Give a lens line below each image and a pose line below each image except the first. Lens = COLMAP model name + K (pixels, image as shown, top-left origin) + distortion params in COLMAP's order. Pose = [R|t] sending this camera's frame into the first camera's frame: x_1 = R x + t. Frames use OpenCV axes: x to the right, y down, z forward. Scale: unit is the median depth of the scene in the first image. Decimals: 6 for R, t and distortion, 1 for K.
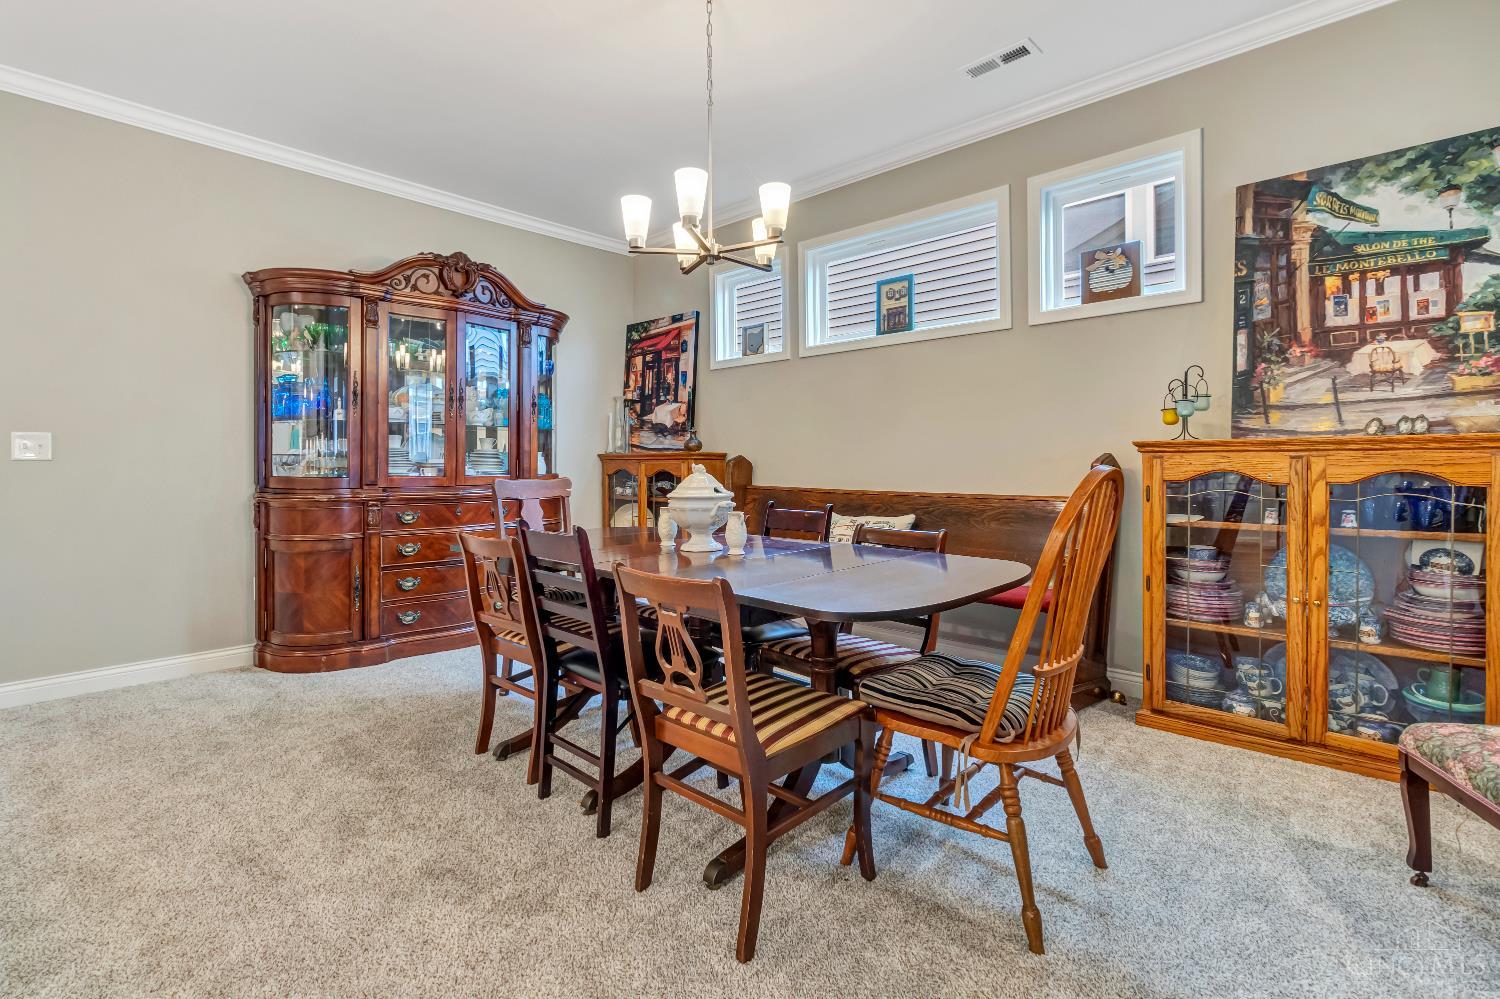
lens RADIAL K [[685.0, 0, 744.4], [0, 685.0, 473.3], [0, 0, 1]] dist [0.001447, 0.000646]
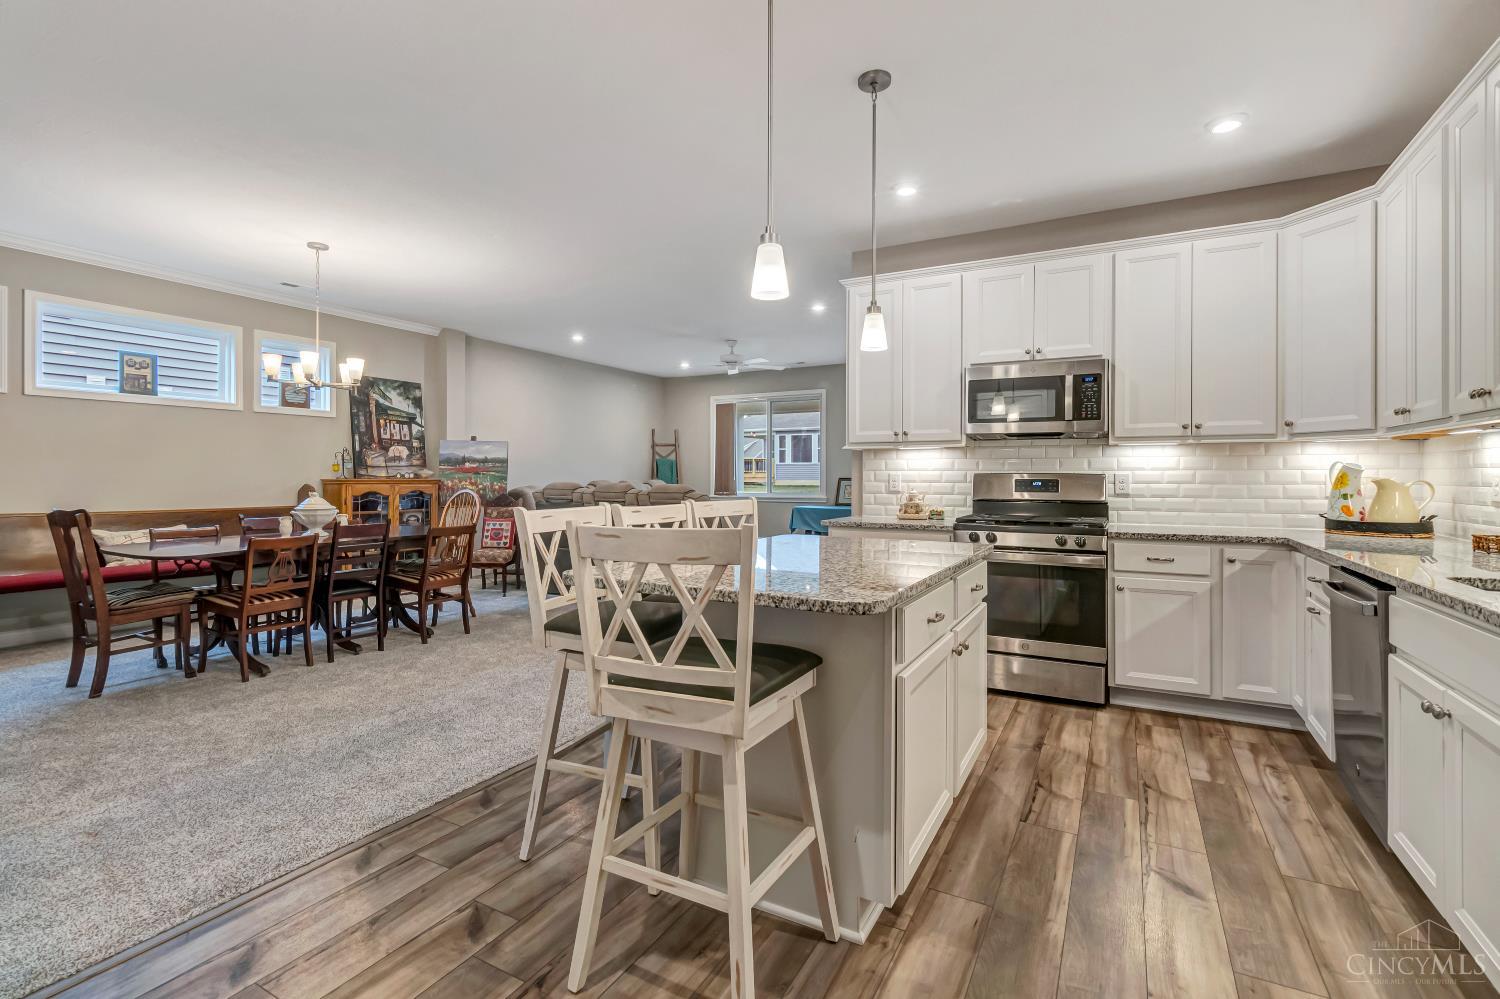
lens RADIAL K [[685.0, 0, 744.4], [0, 685.0, 473.3], [0, 0, 1]] dist [0.001447, 0.000646]
pose [[-0.252111, 0.007520, 0.967669, -1.481407], [0.013214, 0.999903, -0.004327, -0.028728], [-0.967608, 0.011696, -0.252186, 0.201991]]
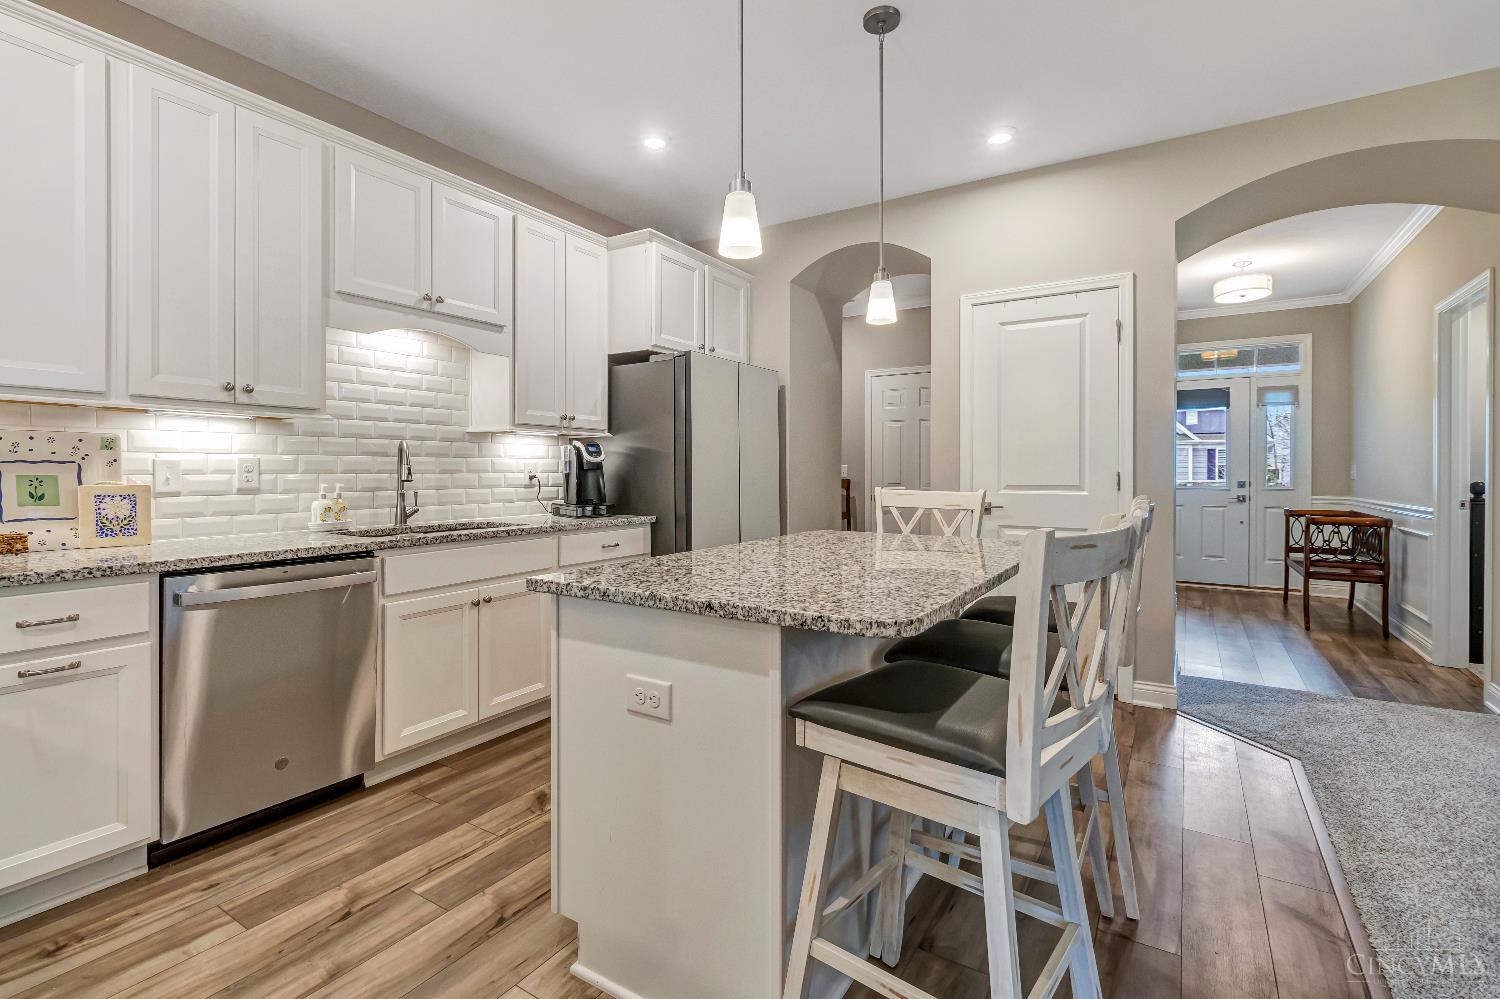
lens RADIAL K [[691.2, 0, 742.3], [0, 691.2, 472.8], [0, 0, 1]] dist [0.000301, 0.000252]
pose [[0.181885, 0.006375, -0.983299, -0.350646], [-0.015591, 0.999872, 0.003599, -0.020751], [0.983196, 0.014676, 0.181962, -0.201401]]
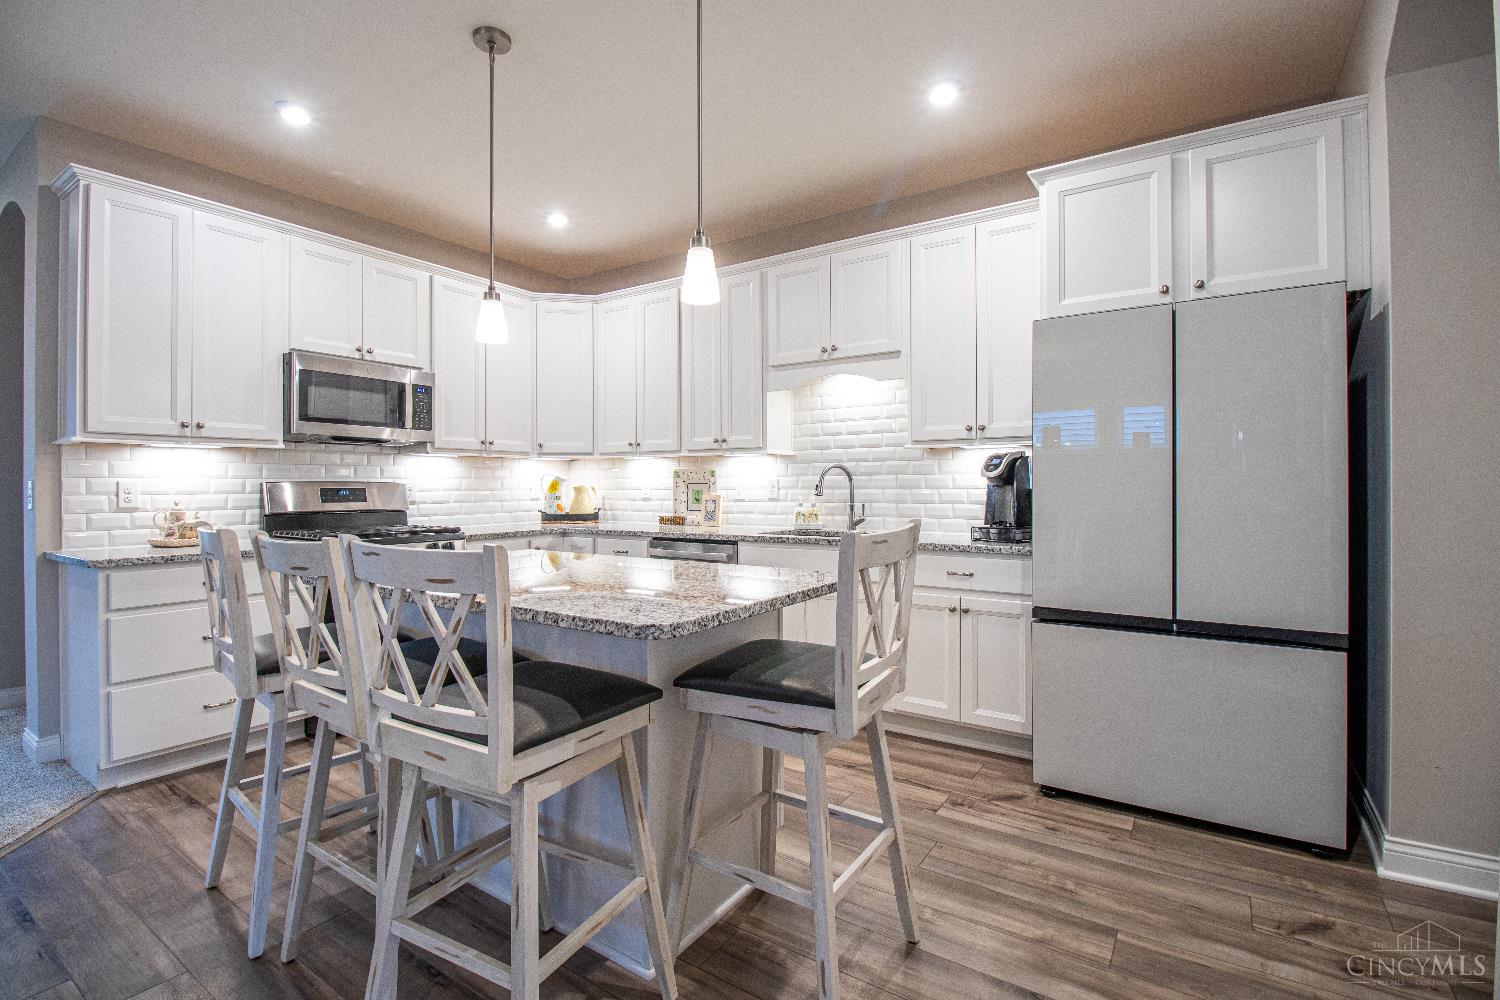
lens RADIAL K [[688.6, 0, 735.0], [0, 688.6, 479.7], [0, 0, 1]] dist [0.001411, -0.013019]
pose [[-0.988447, 0.007698, -0.151369, -0.930257], [0.006515, 0.999944, 0.008306, -0.034930], [0.151425, 0.007224, -0.988442, 0.568832]]
